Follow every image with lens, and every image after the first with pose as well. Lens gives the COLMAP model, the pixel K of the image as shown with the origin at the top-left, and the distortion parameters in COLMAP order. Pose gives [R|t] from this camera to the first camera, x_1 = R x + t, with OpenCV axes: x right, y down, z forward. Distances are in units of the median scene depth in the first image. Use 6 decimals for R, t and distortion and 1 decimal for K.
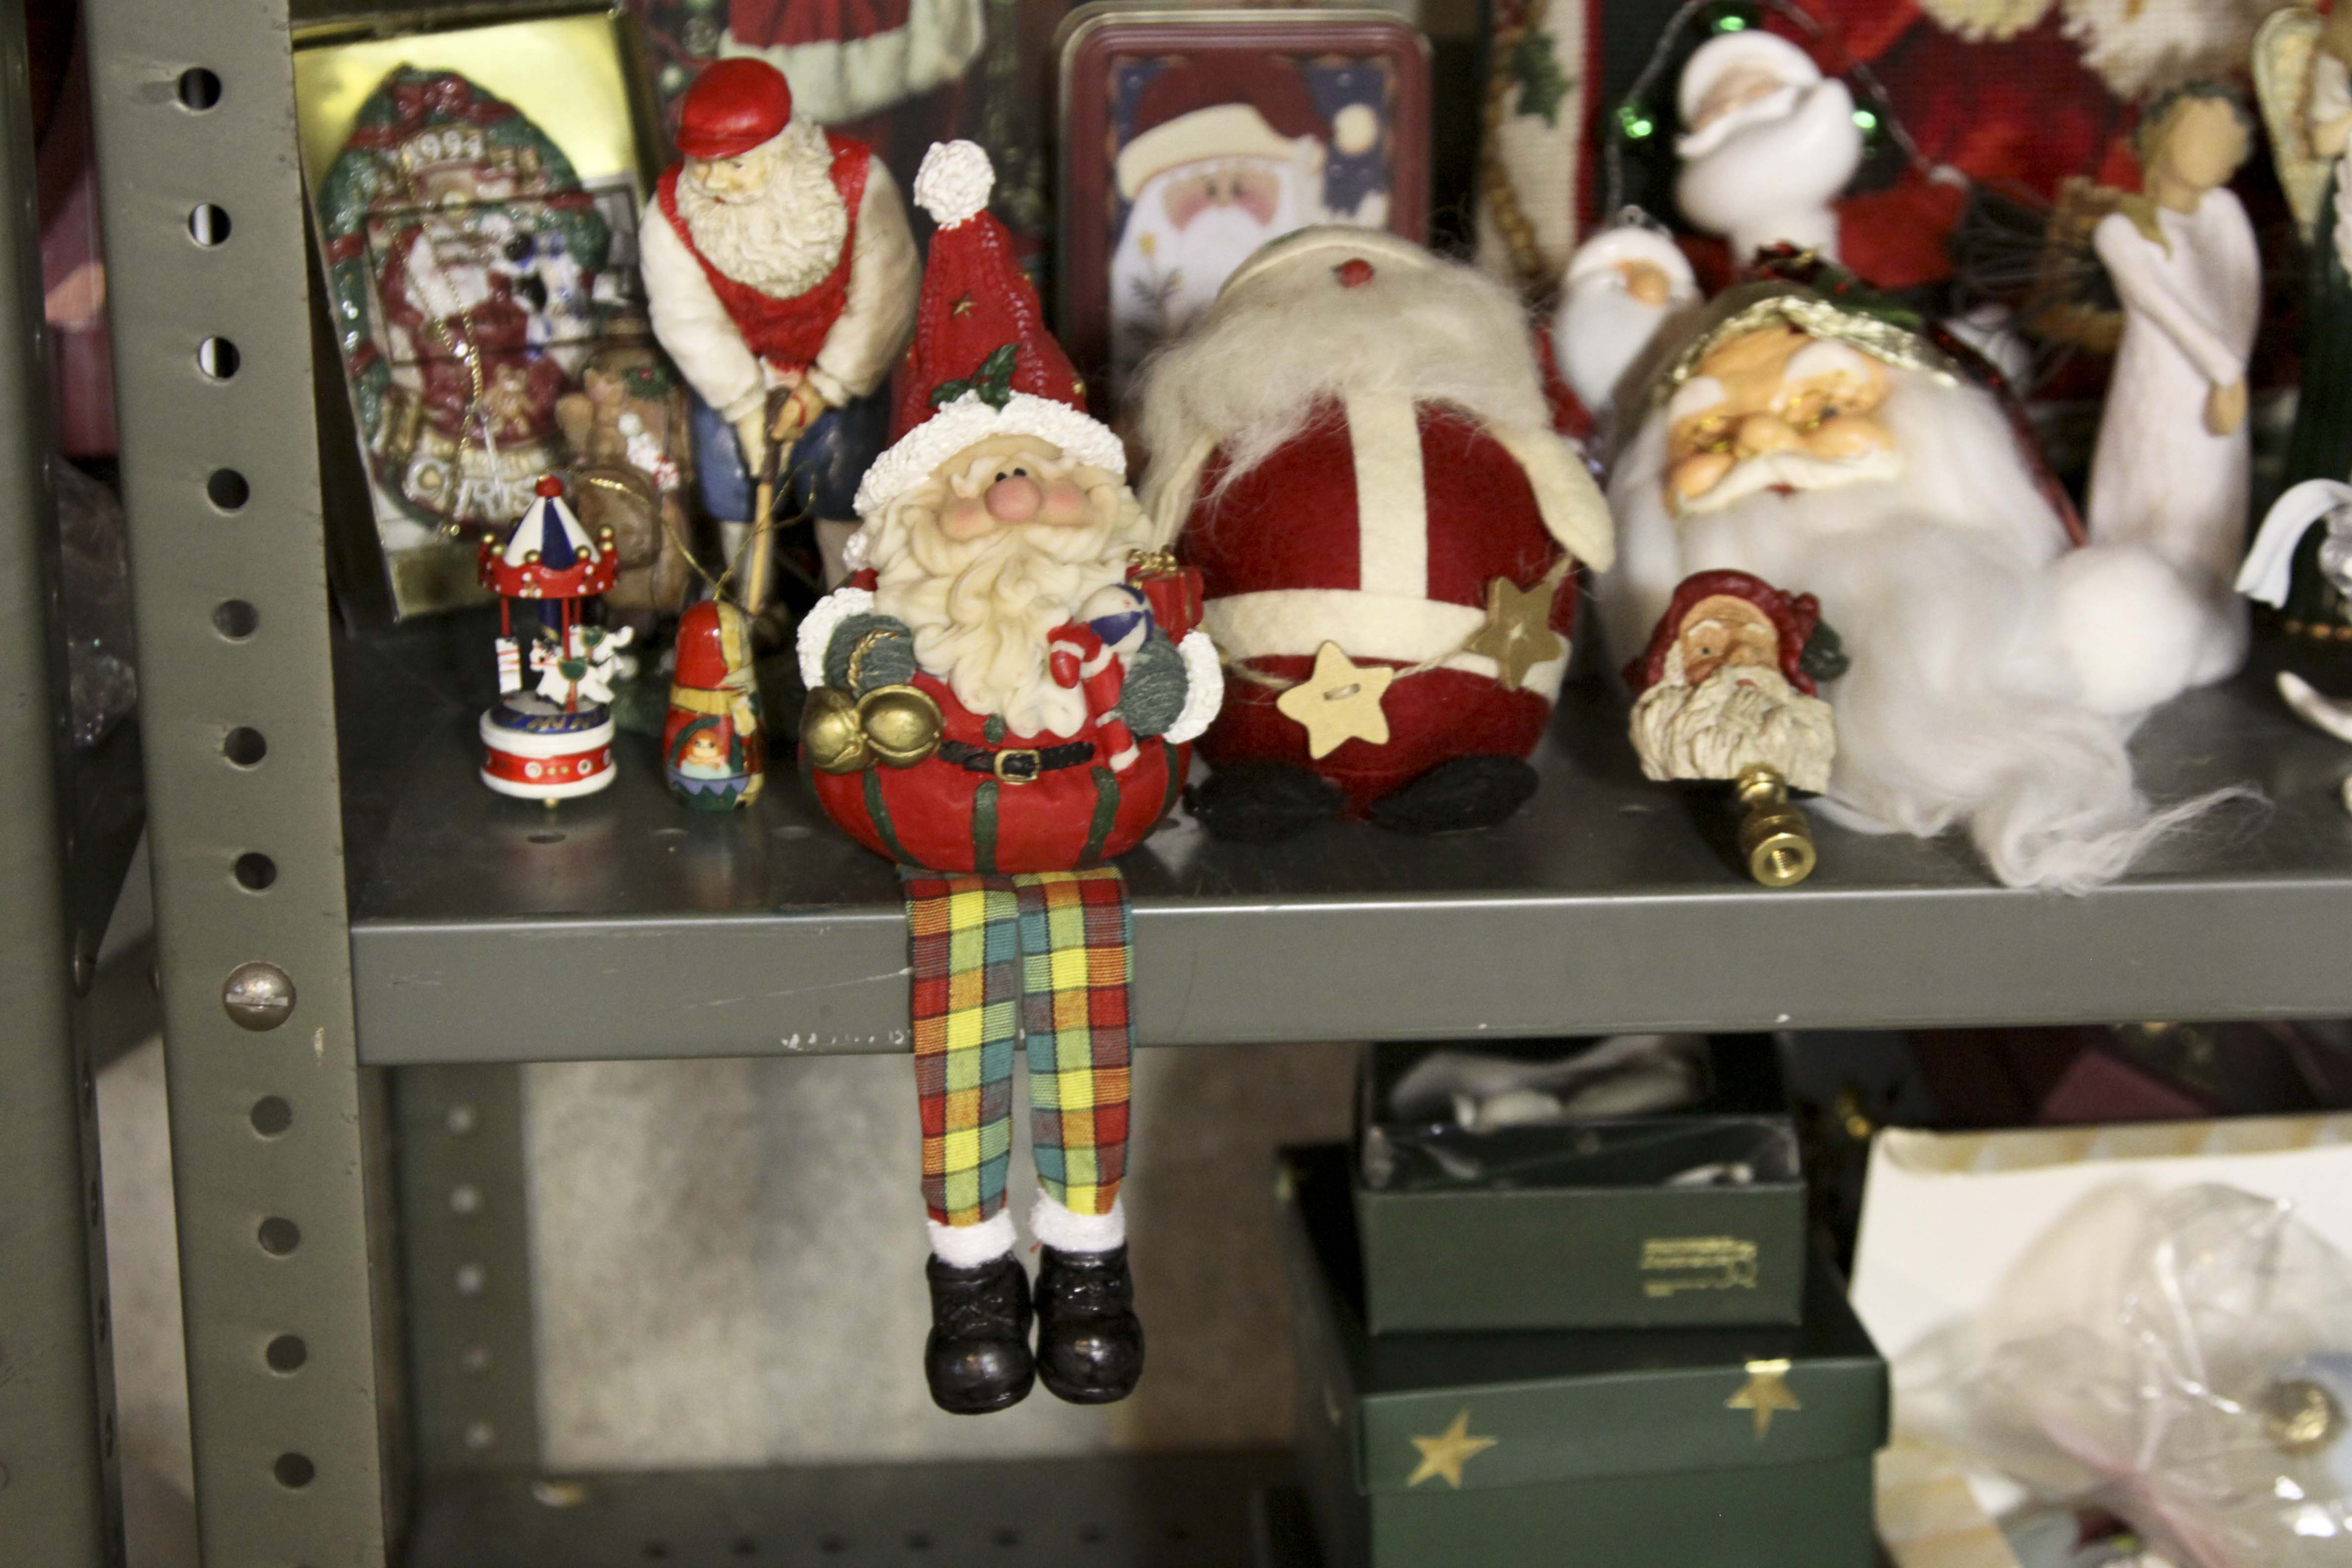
lens RADIAL K [[4939.3, 0, 1205.8], [0, 4939.3, 790.4], [0, 0, 1]] dist [0.101116, 0.000000]
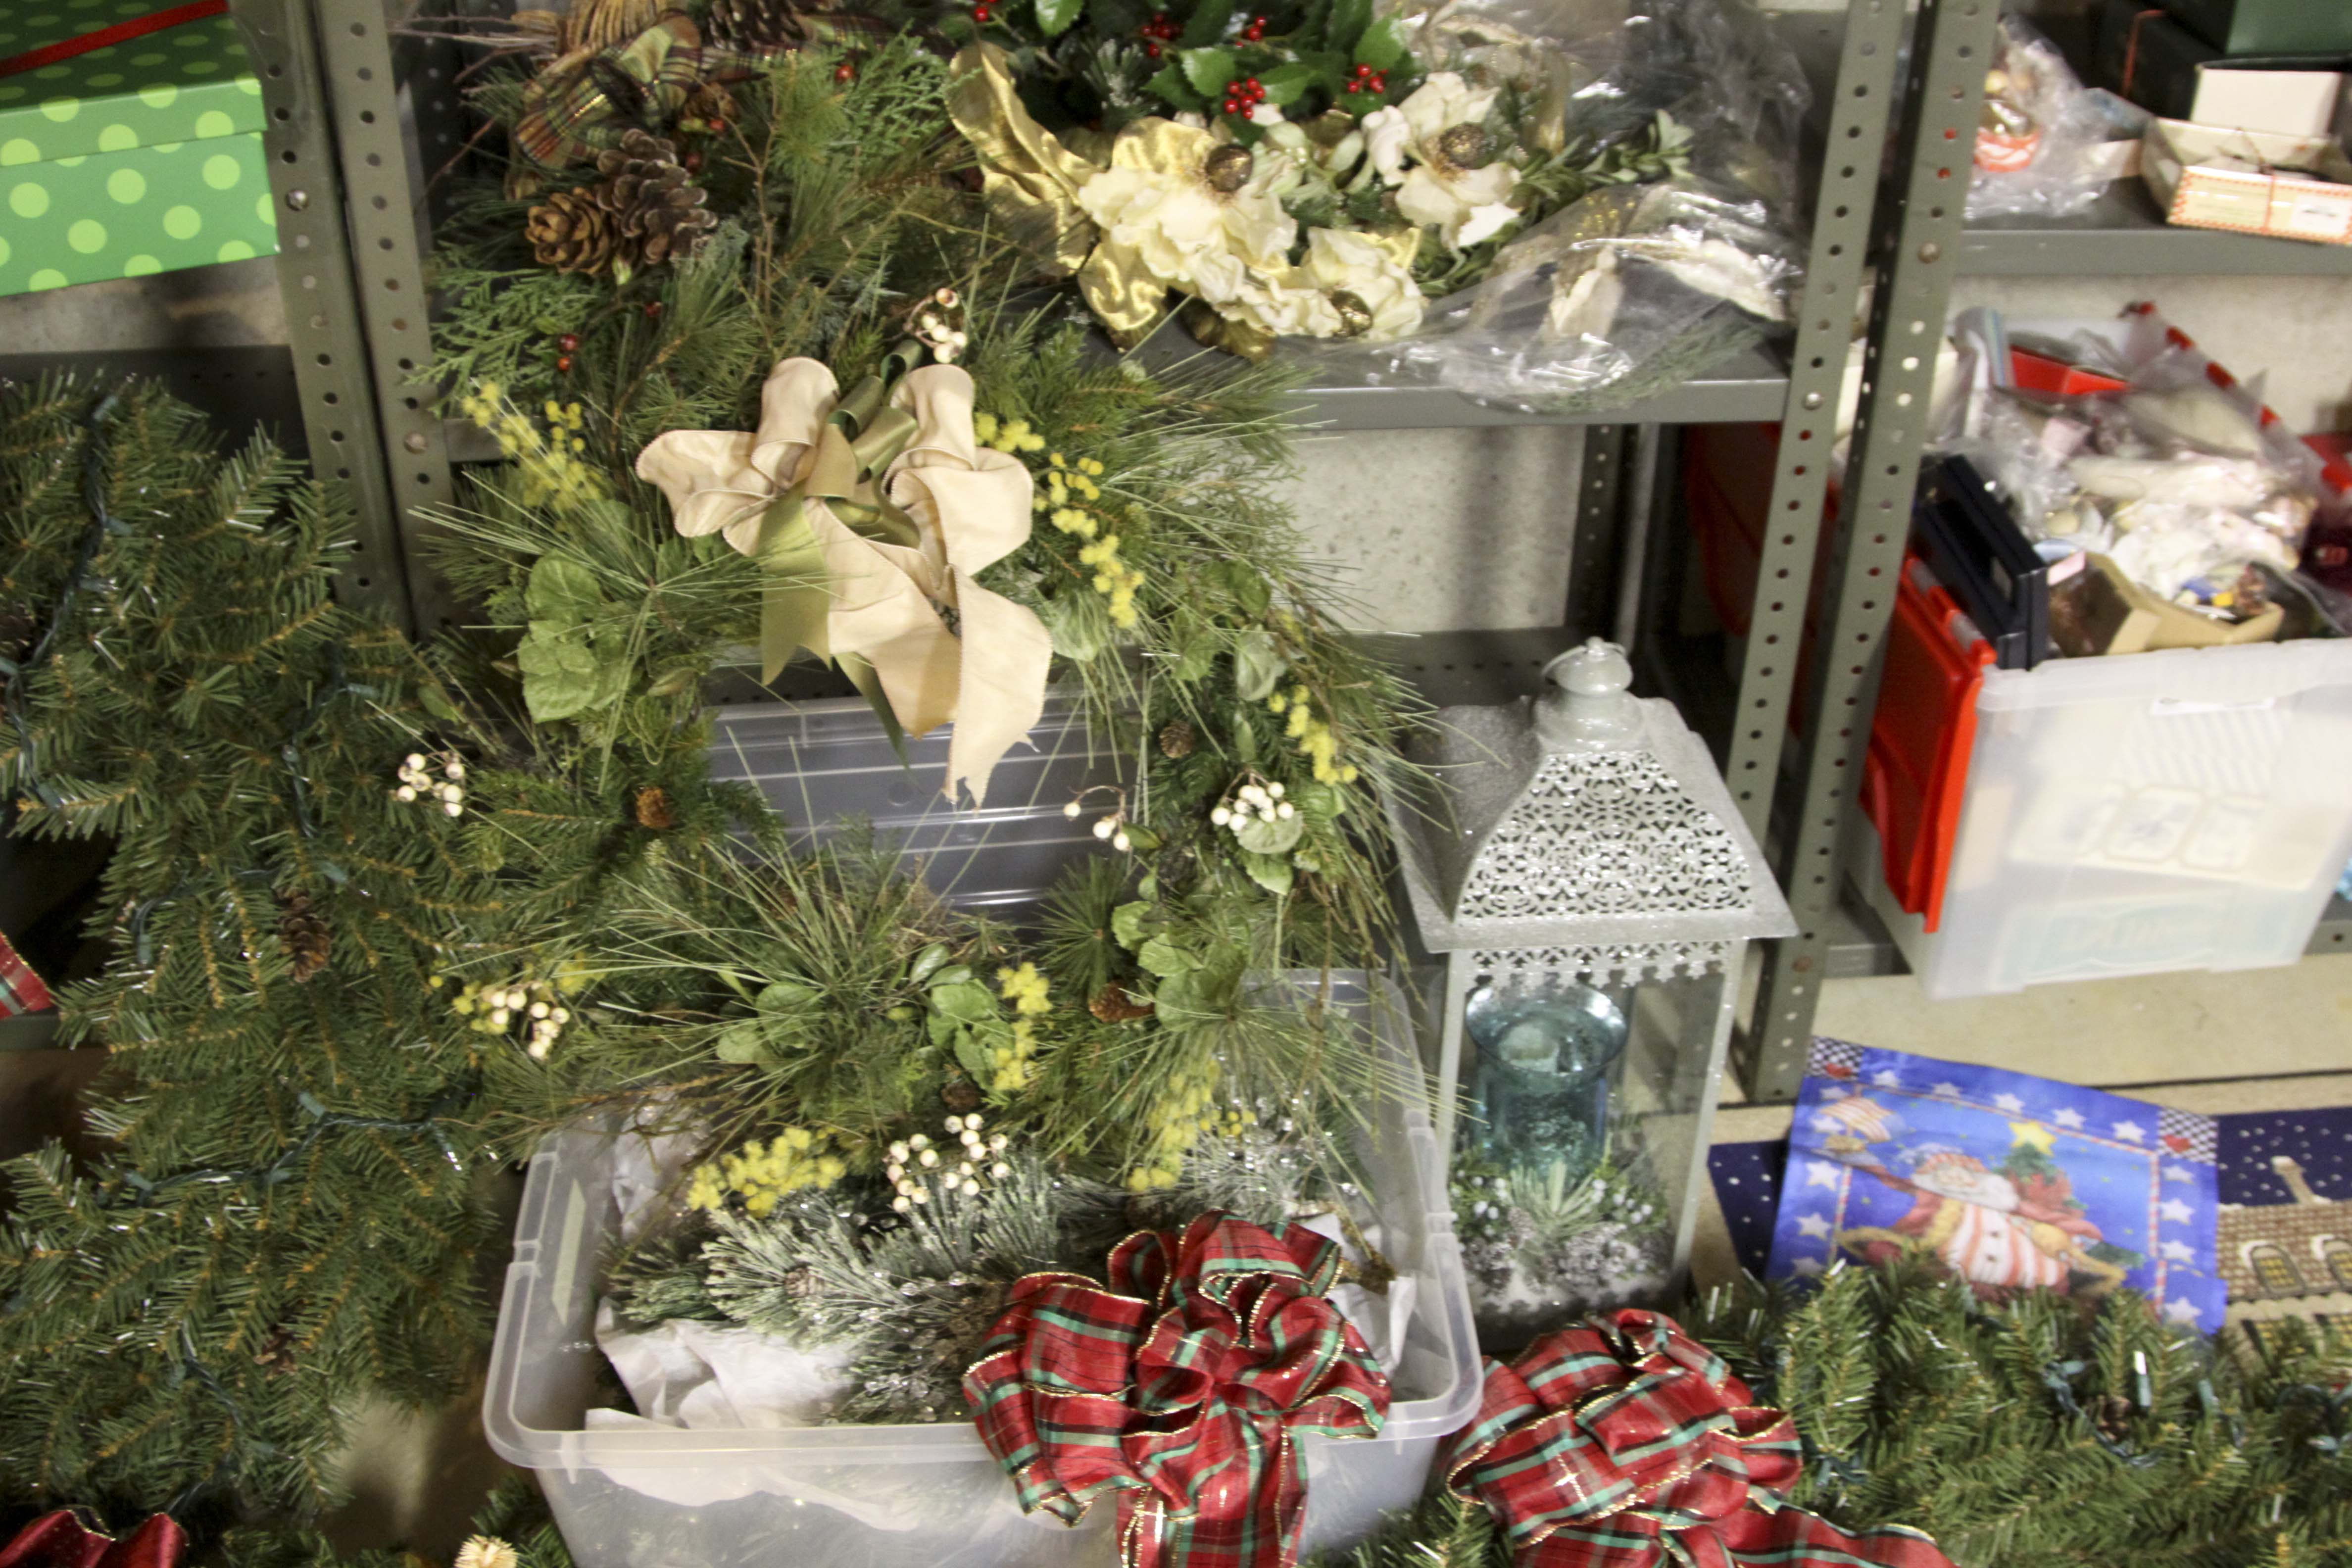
lens RADIAL K [[2504.6, 0, 1196.8], [0, 2504.6, 793.8], [0, 0, 1]] dist [-0.112740, 0.000000]
pose [[0.999692, 0.005268, 0.024263, -0.598461], [-0.012085, 0.956897, 0.290175, 0.211689], [-0.021689, -0.290379, 0.956666, -0.429514]]
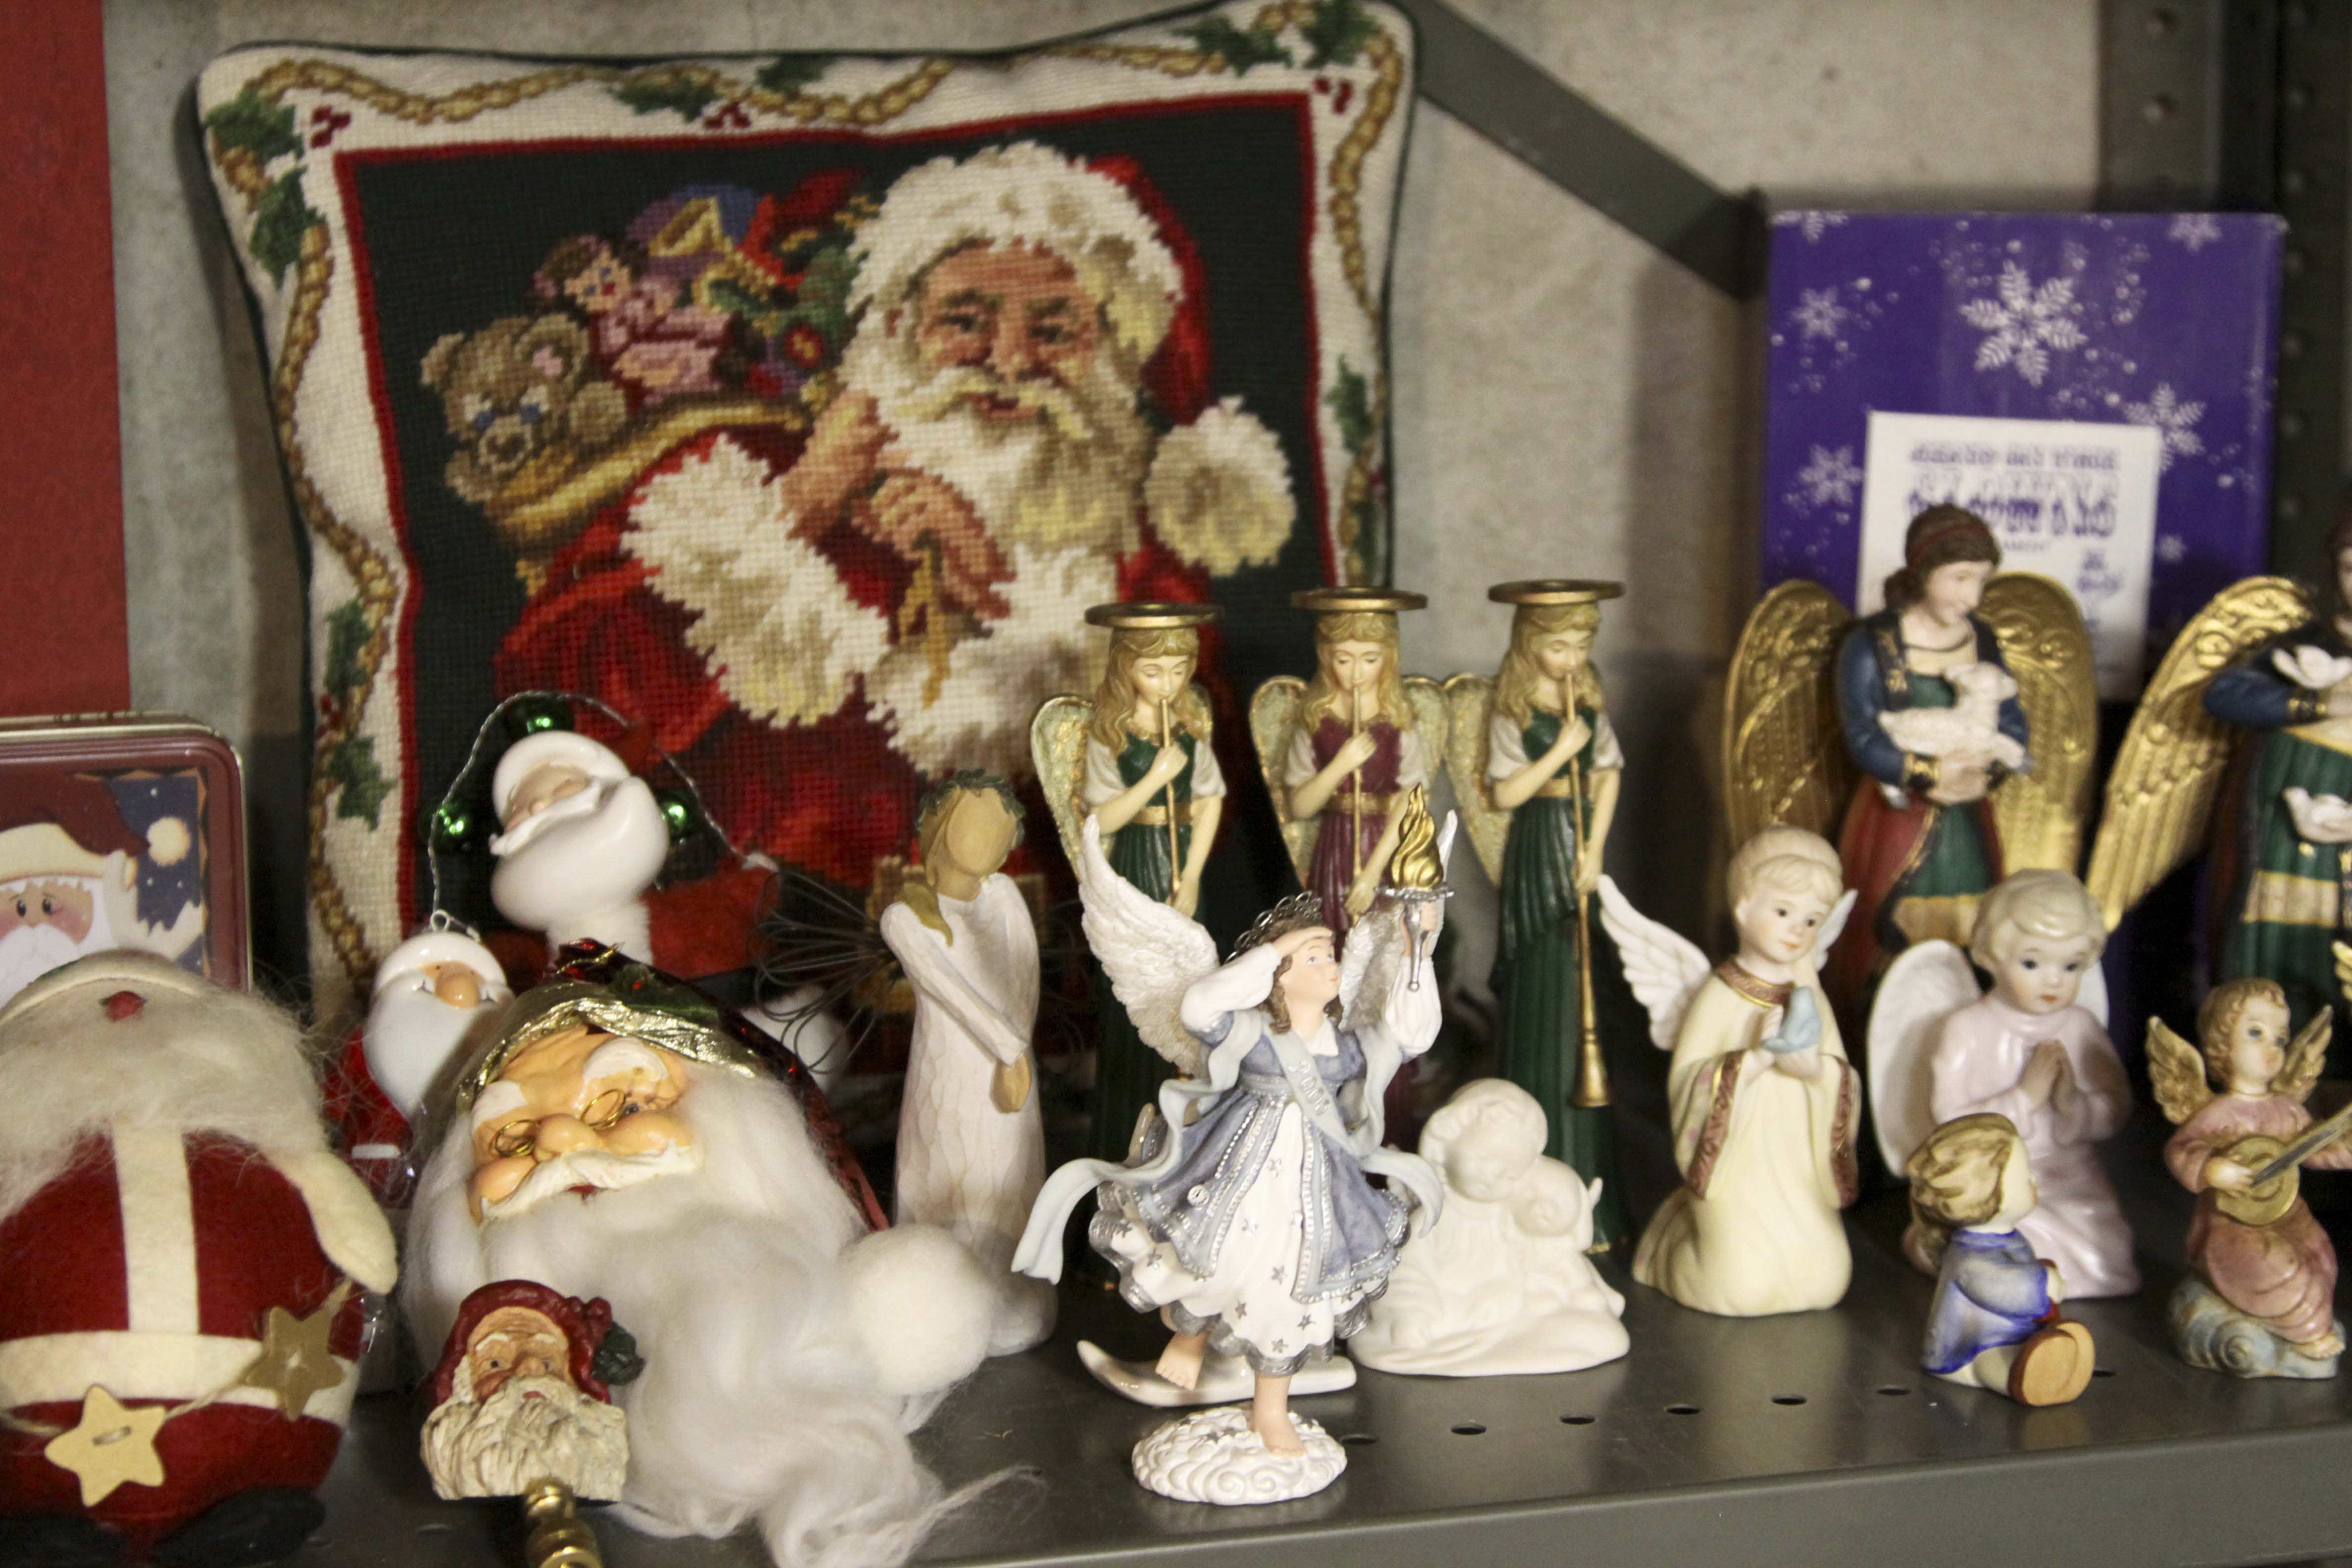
lens RADIAL K [[4939.3, 0, 1209.5], [0, 4939.3, 798.1], [0, 0, 1]] dist [0.101116, 0.000000]
pose [[0.981541, -0.044684, 0.185960, 0.056568], [0.066133, 0.991642, -0.110786, -0.019393], [-0.179456, 0.121039, 0.976292, -0.017845]]
